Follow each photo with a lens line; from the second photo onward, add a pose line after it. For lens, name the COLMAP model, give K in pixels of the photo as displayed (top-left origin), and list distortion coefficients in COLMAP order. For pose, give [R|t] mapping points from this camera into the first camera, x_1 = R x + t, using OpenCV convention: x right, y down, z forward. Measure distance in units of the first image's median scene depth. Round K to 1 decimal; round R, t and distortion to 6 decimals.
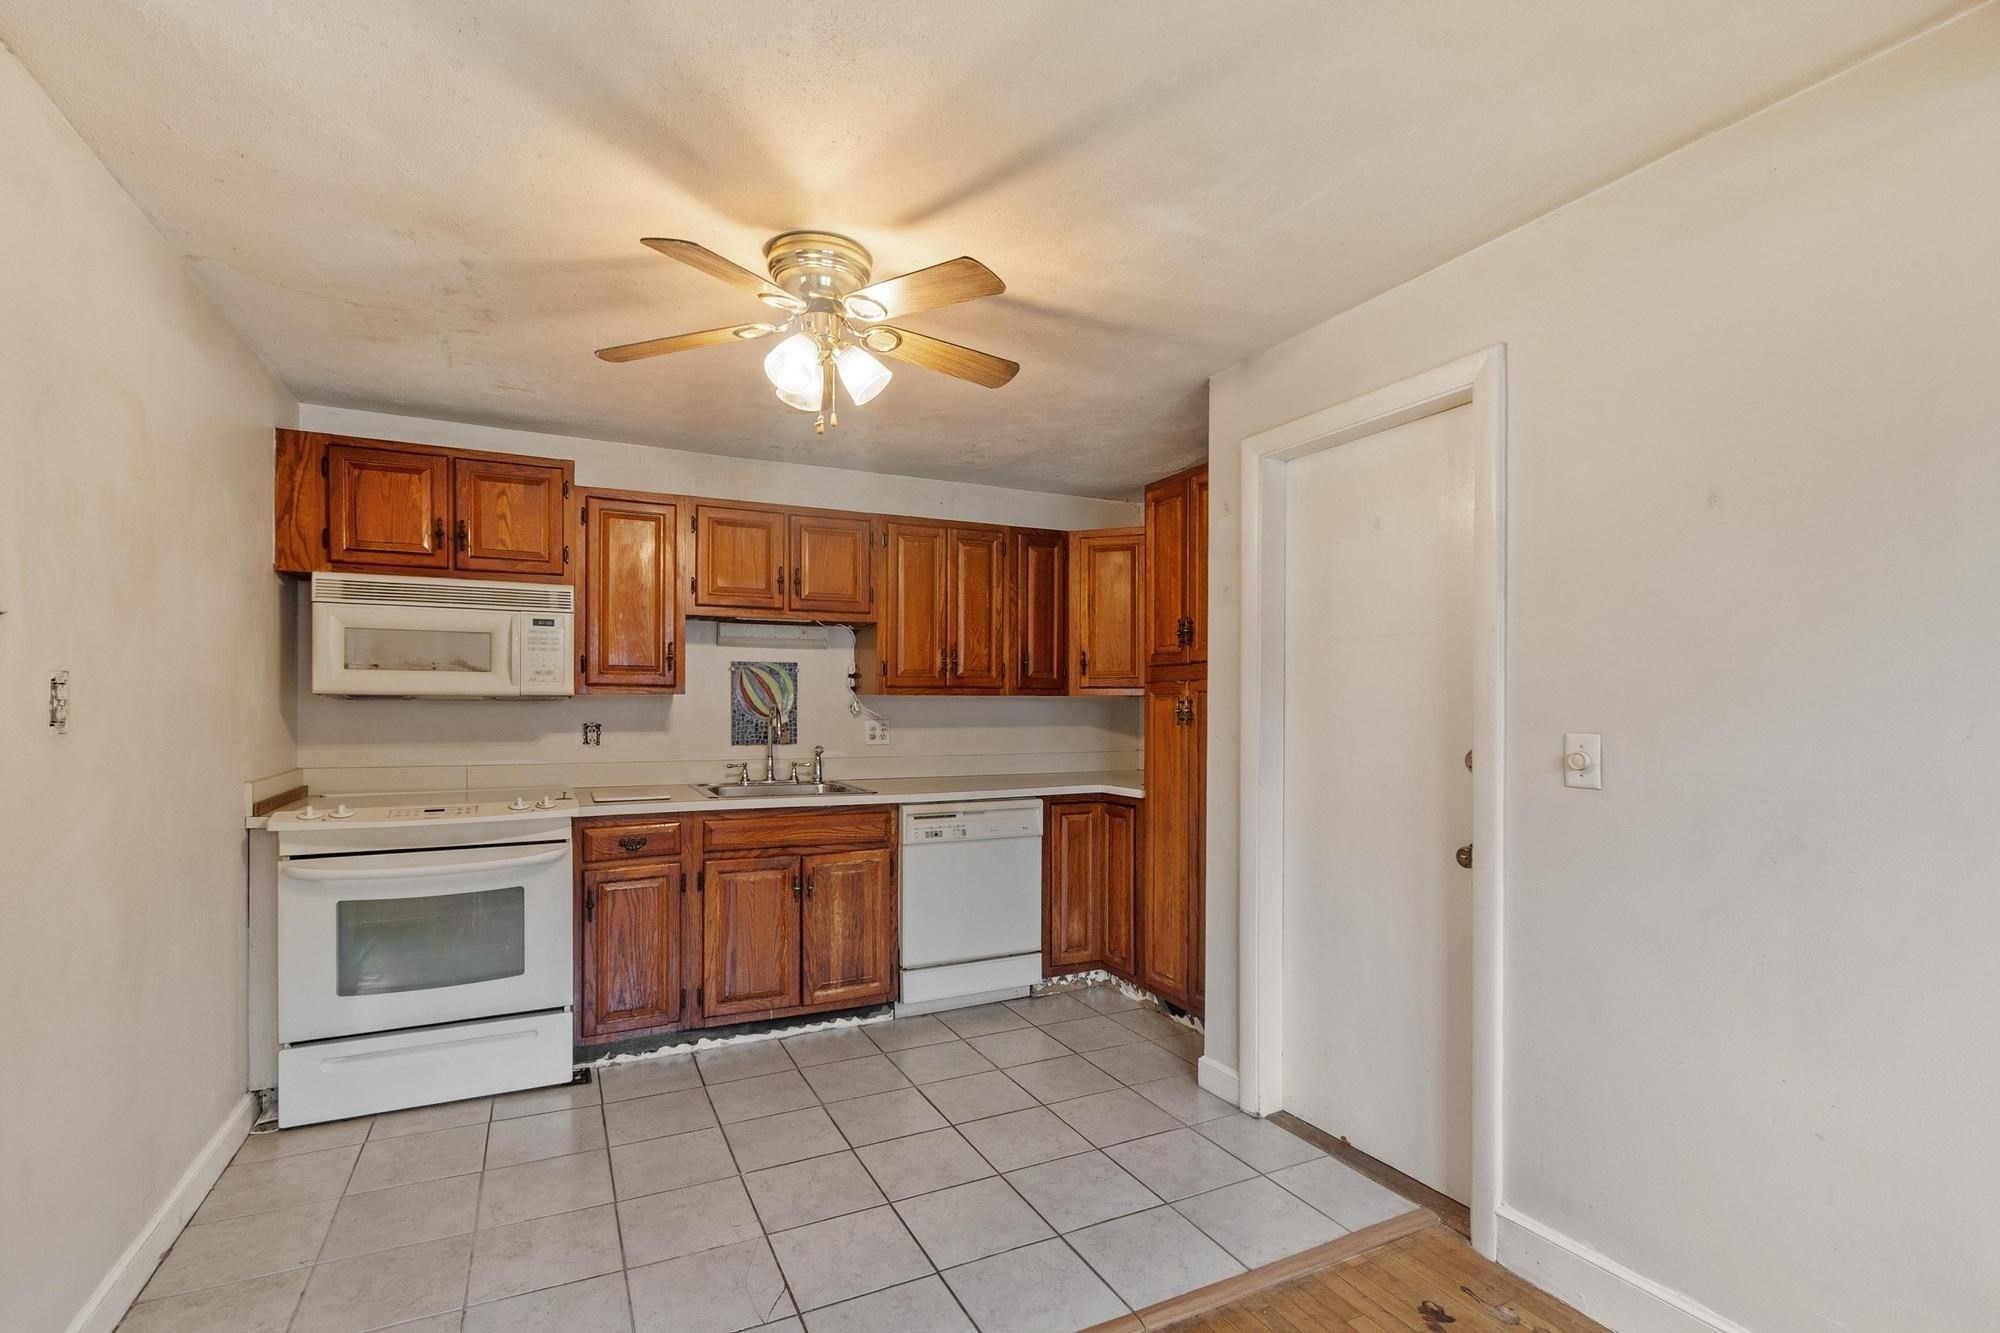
lens RADIAL K [[911.3, 0, 1000.0], [0, 911.3, 666.5], [0, 0, 1]] dist [-0.000316, 0.000126]
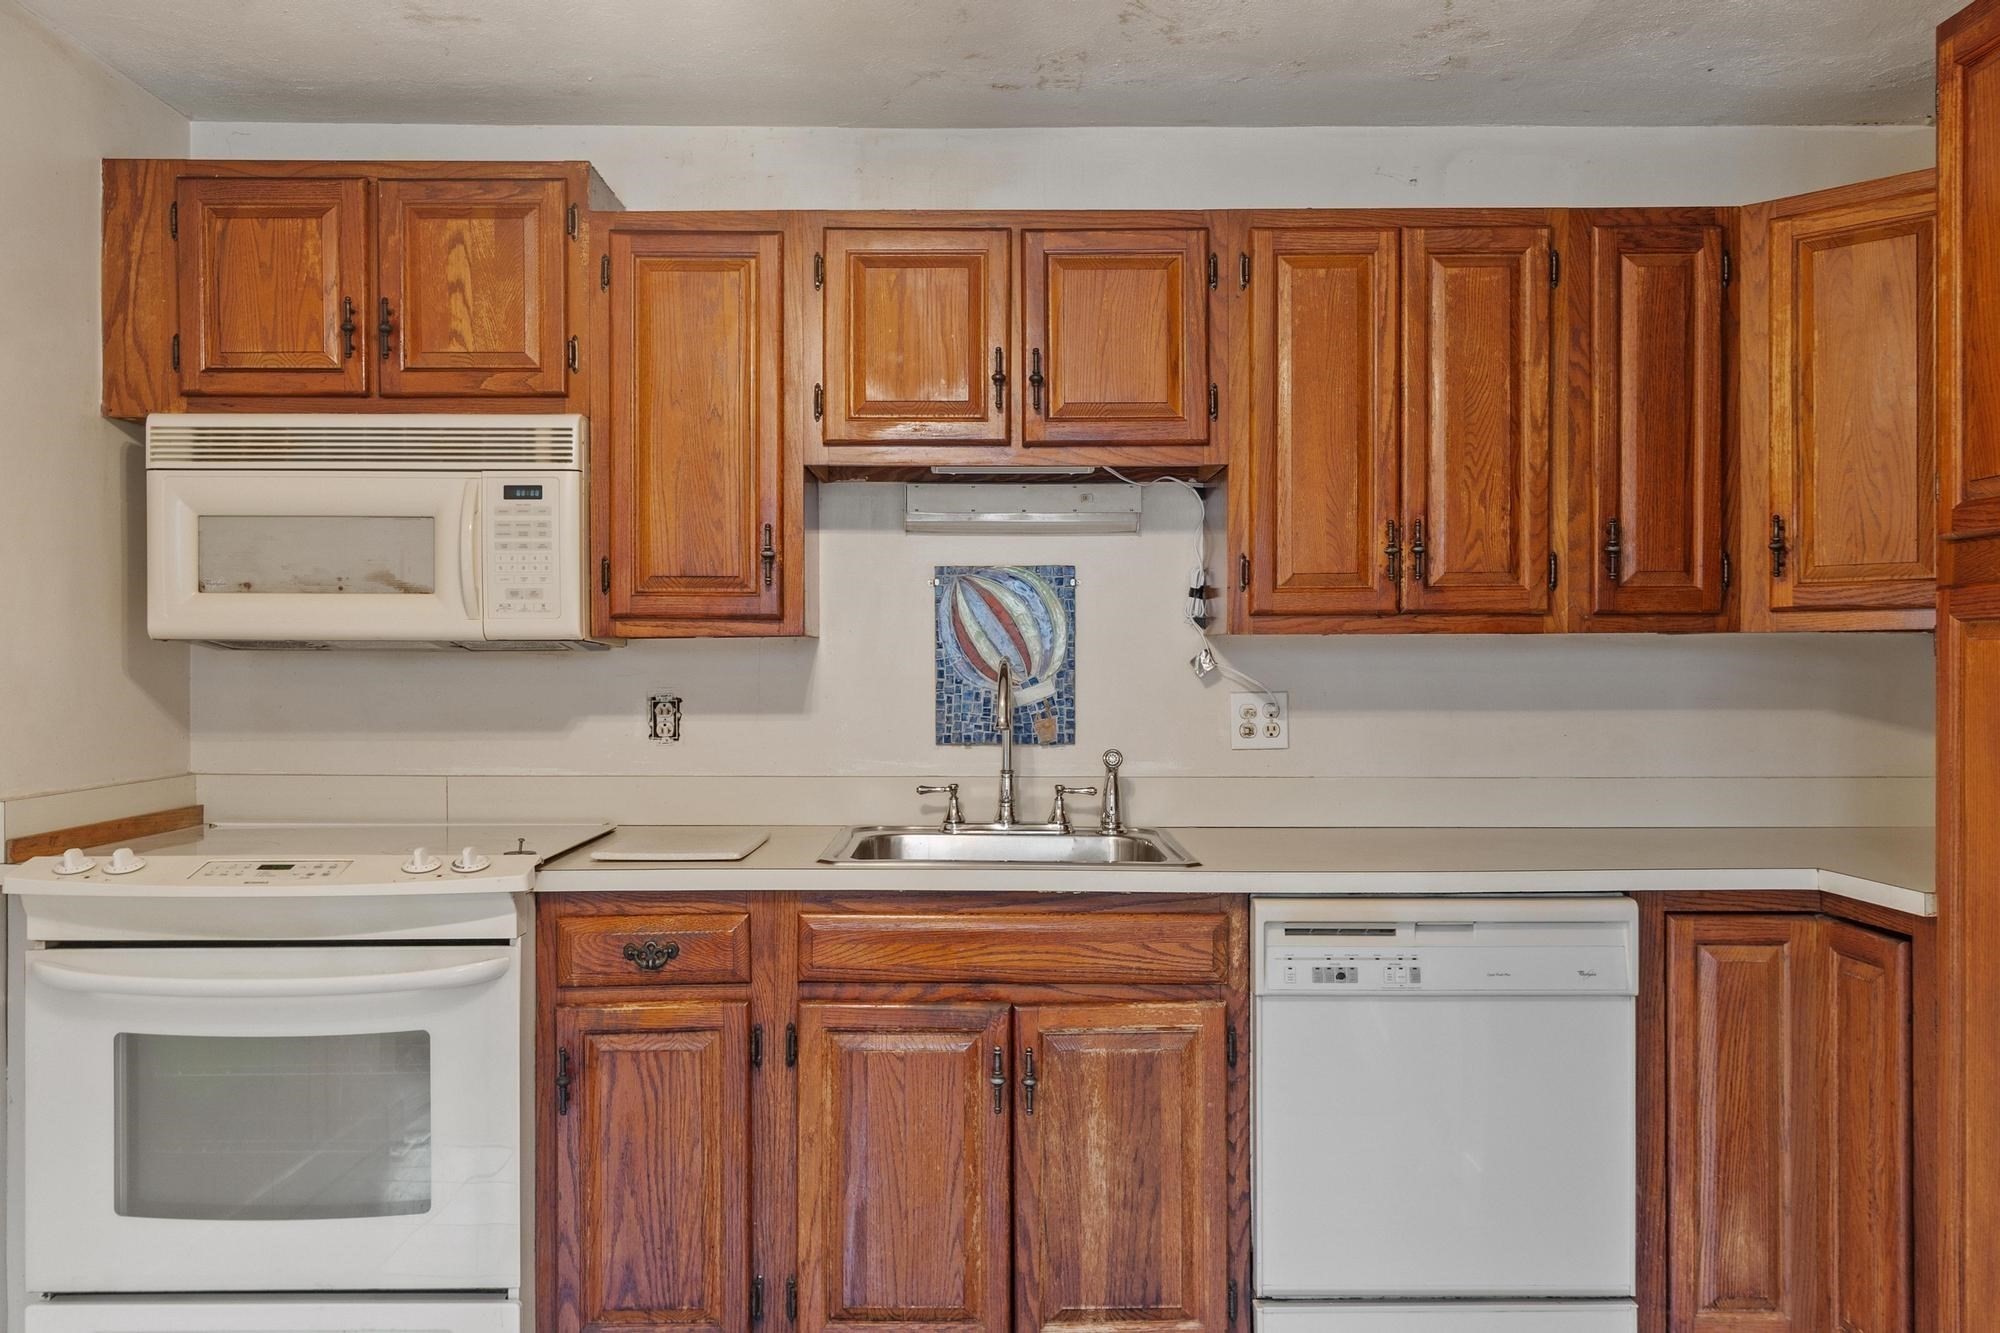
lens RADIAL K [[1645.1, 0, 1002.8], [0, 1645.1, 632.0], [0, 0, 1]] dist [0.007419, 0.000706]
pose [[0.906279, -0.011539, -0.422522, 0.104486], [0.020153, 0.999670, 0.015925, 0.017492], [0.422199, -0.022947, 0.906213, 0.279853]]
